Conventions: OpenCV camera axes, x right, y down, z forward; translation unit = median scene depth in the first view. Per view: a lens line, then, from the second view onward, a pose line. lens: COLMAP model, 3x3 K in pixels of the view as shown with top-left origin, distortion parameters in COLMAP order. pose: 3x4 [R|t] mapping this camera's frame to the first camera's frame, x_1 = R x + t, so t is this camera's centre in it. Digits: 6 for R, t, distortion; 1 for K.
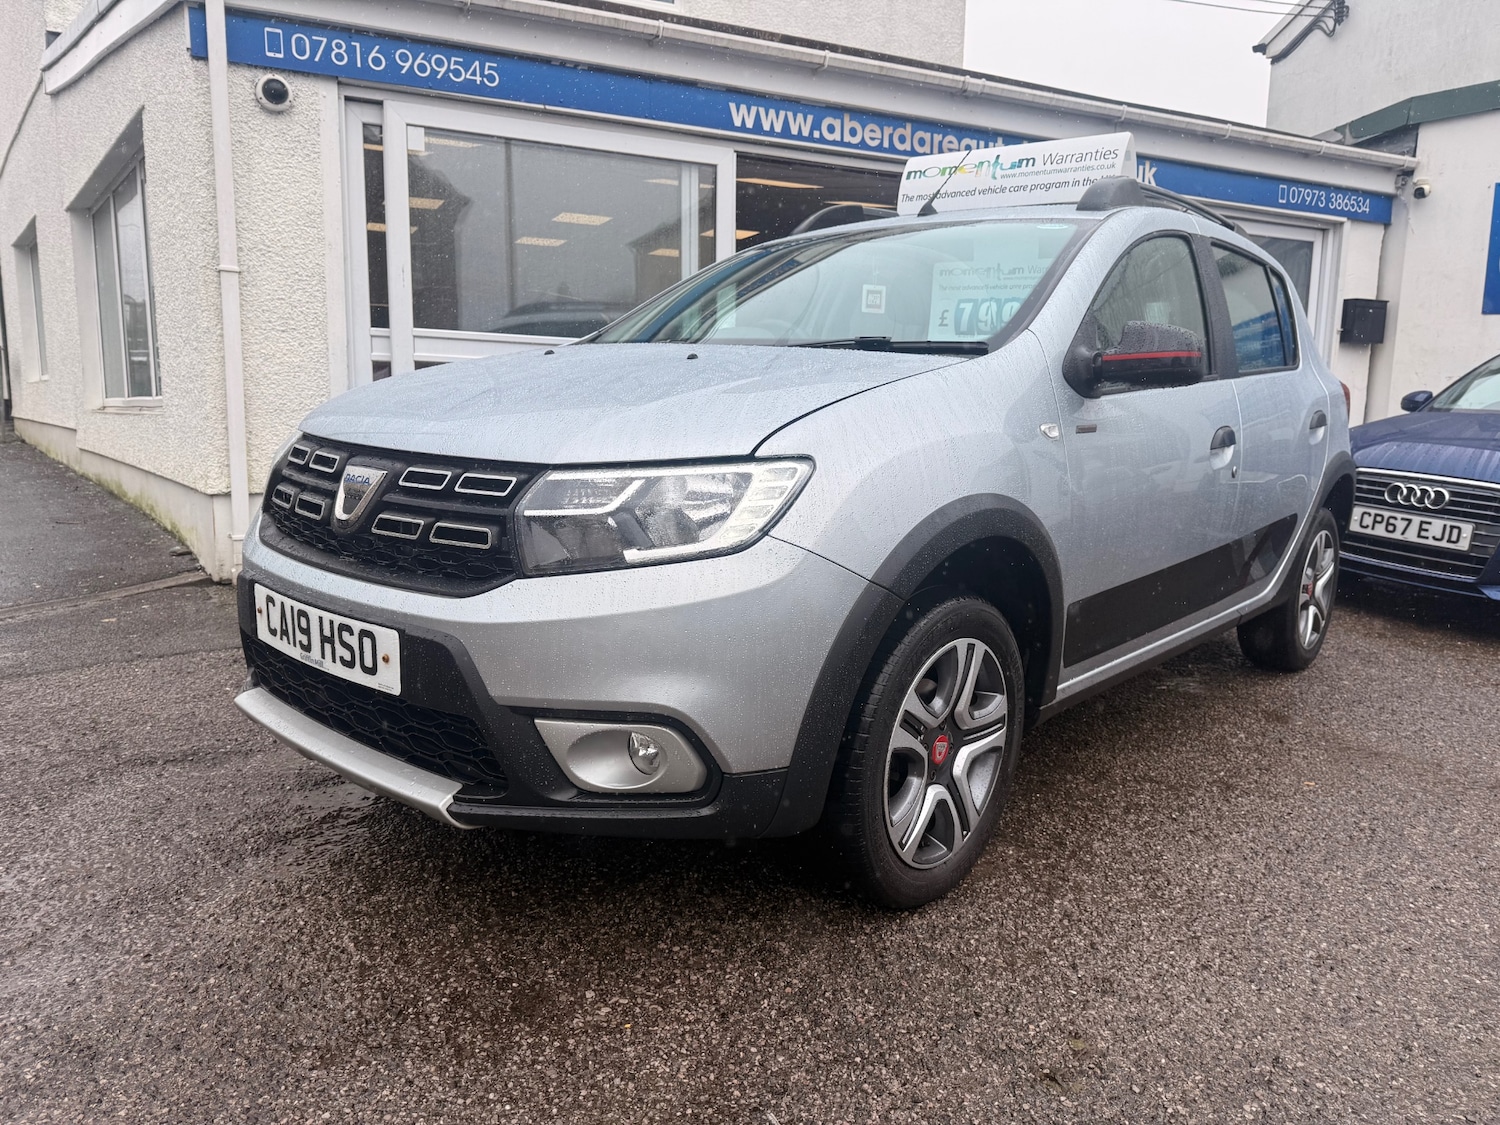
lens RADIAL K [[1048.8, 0, 747.9], [0, 1048.8, 582.6], [0, 0, 1]] dist [0.024839, -0.027806]
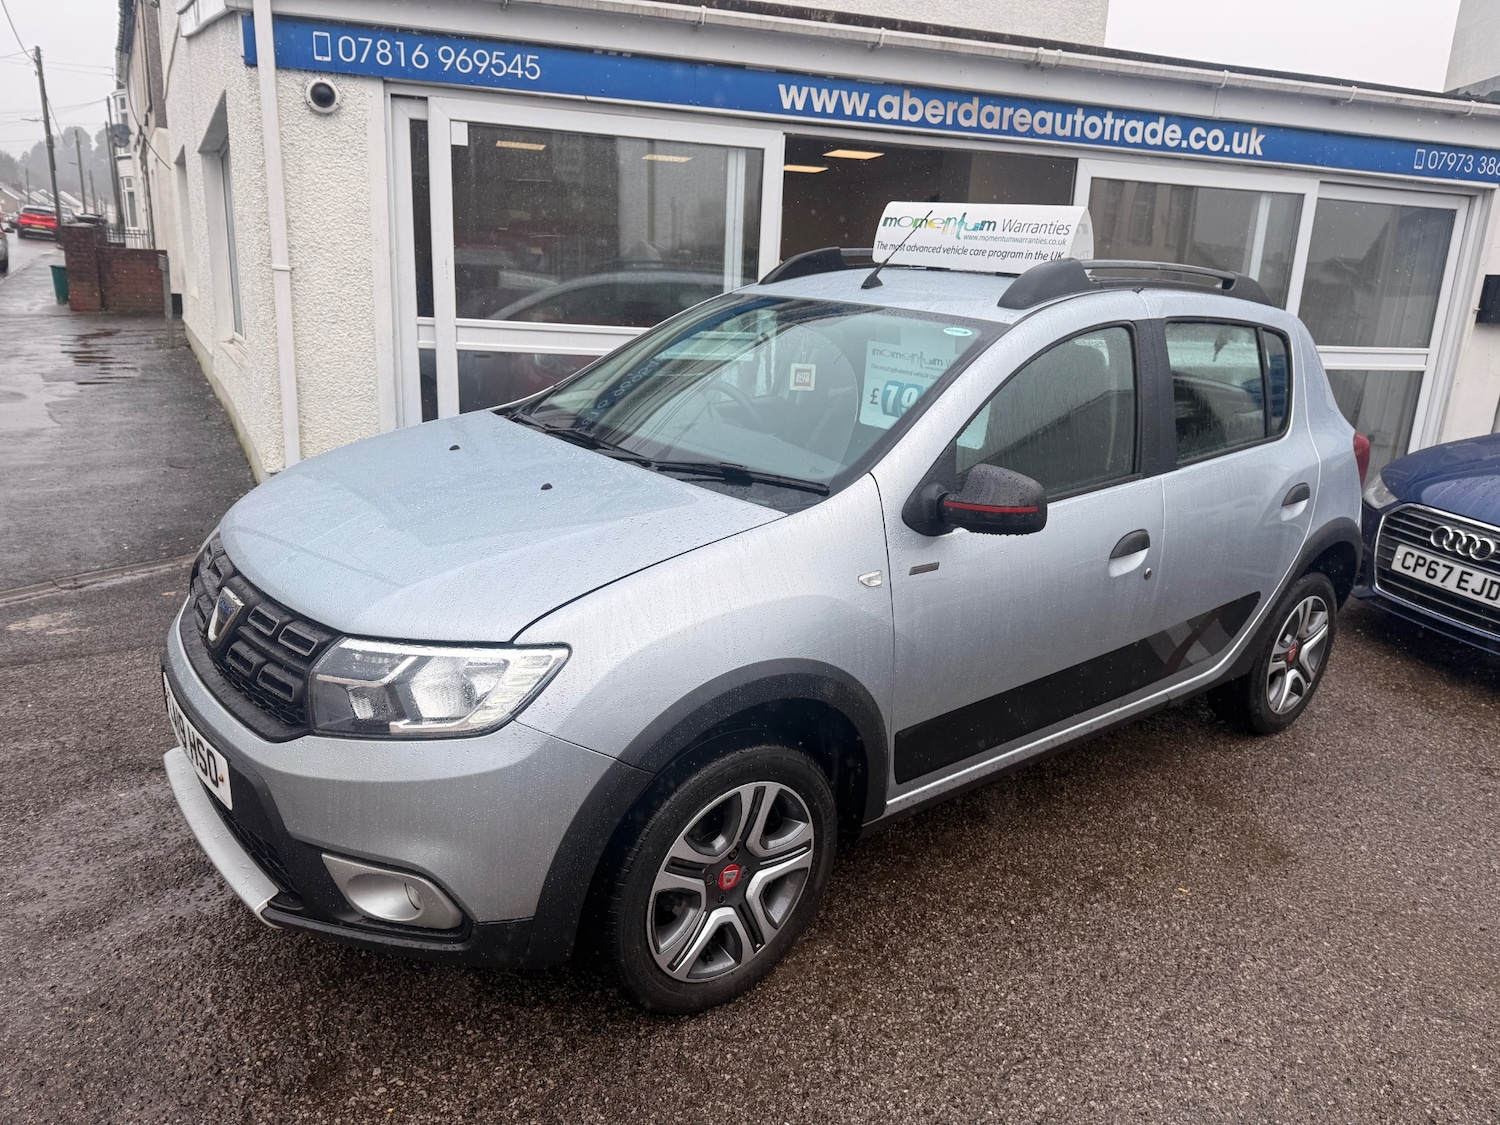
lens RADIAL K [[1044.0, 0, 750.5], [0, 1044.0, 588.6], [0, 0, 1]] dist [0.031018, -0.038106]
pose [[0.987210, 0.073362, -0.141543, 0.153123], [-0.057065, 0.991614, 0.115950, -0.120981], [0.148862, -0.106390, 0.983118, -0.017449]]
